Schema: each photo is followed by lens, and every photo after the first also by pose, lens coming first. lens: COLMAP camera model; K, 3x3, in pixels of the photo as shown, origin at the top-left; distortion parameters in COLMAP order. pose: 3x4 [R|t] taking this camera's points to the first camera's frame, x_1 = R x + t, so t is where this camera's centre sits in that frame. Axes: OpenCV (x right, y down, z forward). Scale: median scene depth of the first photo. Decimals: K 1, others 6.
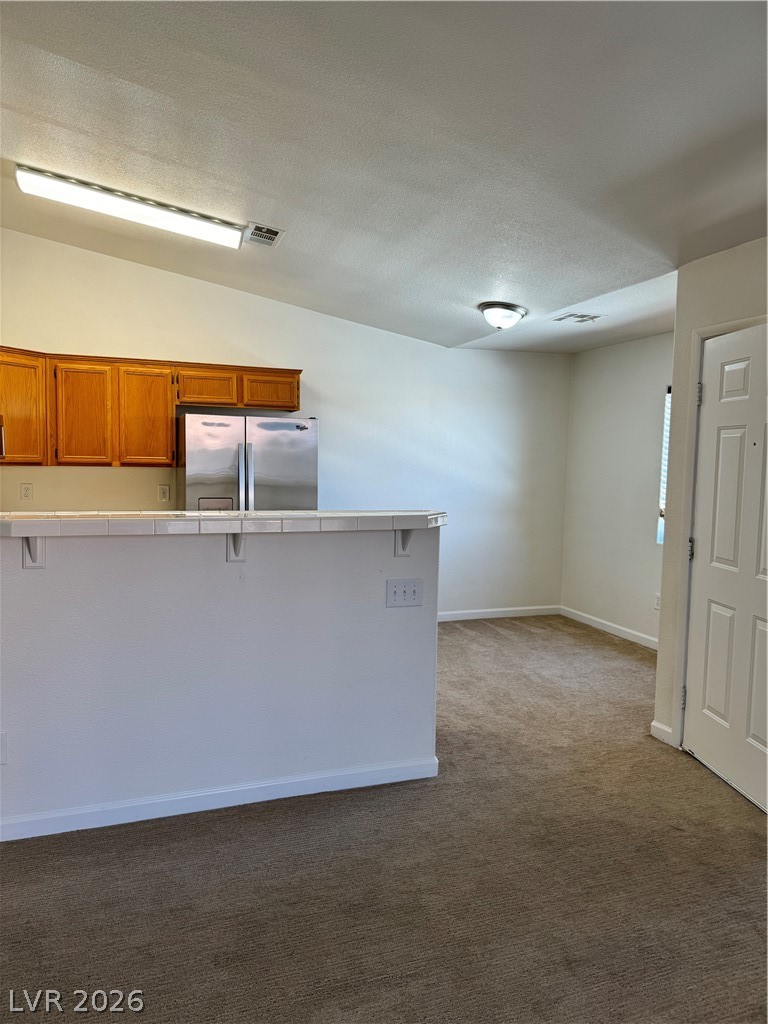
lens RADIAL K [[703.1, 0, 389.6], [0, 703.1, 509.6], [0, 0, 1]] dist [0.094102, -0.022468]
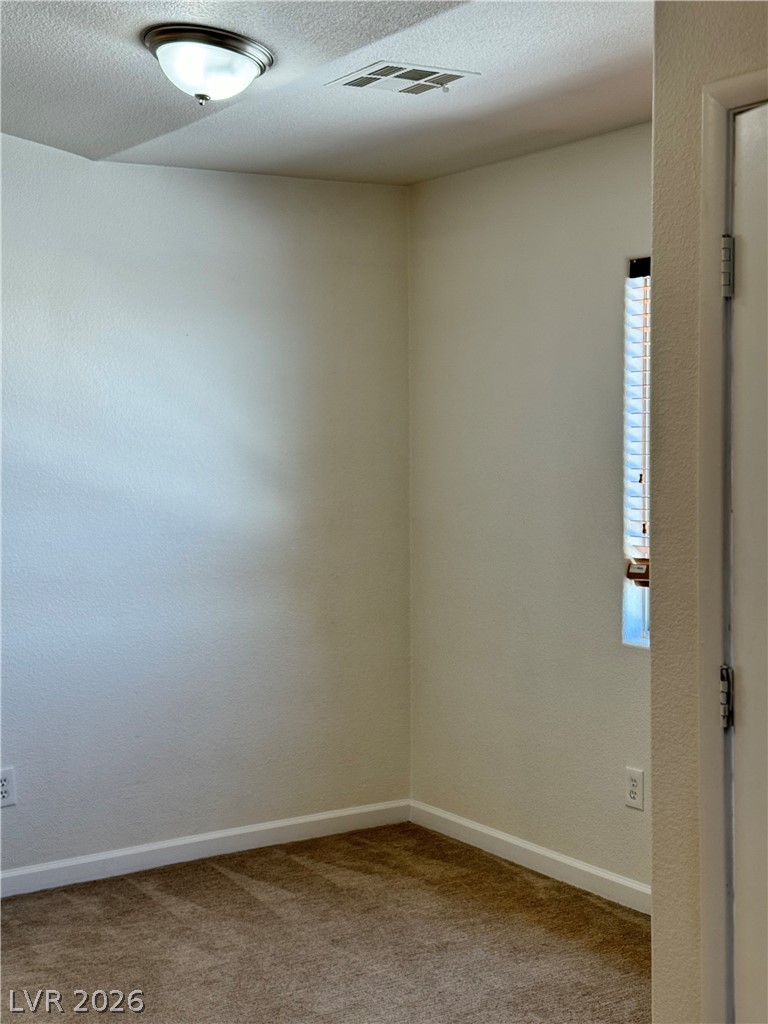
lens RADIAL K [[1510.3, 0, 384.8], [0, 1510.3, 510.6], [0, 0, 1]] dist [0.197420, 0.000000]
pose [[0.975994, -0.039437, 0.214195, 0.051907], [0.044399, 0.998844, -0.018403, -0.017829], [-0.213222, 0.027471, 0.976617, 0.156709]]
